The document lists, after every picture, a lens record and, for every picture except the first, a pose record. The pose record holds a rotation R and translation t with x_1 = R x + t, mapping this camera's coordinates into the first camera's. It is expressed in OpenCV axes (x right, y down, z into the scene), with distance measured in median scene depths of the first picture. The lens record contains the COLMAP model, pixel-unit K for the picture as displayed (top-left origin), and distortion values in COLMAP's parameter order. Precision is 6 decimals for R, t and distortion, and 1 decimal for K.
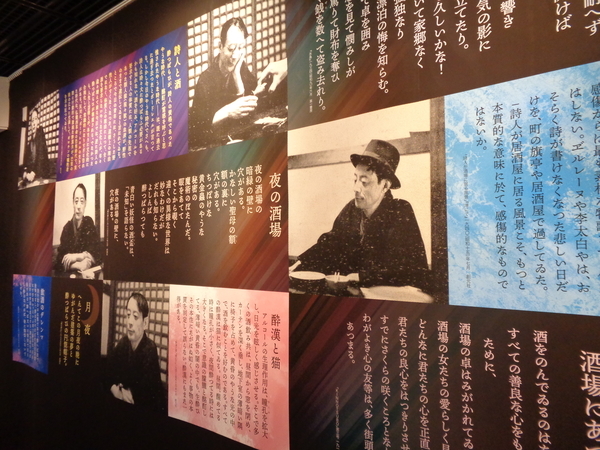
lens RADIAL K [[445.3, 0, 300.0], [0, 445.3, 224.9], [0, 0, 1]] dist [0.001234, 0.001162]
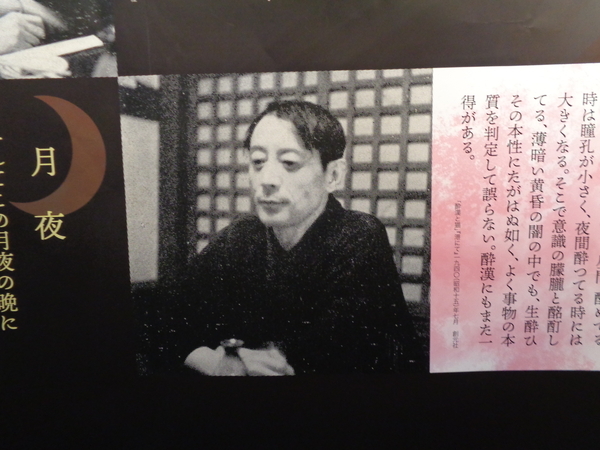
lens RADIAL K [[445.3, 0, 300.0], [0, 445.3, 225.1], [0, 0, 1]] dist [0.001234, 0.001162]
pose [[0.801644, -0.075874, 0.592967, -0.617574], [-0.020143, 0.987921, 0.153642, 0.206697], [-0.597462, -0.135110, 0.790433, 0.708126]]
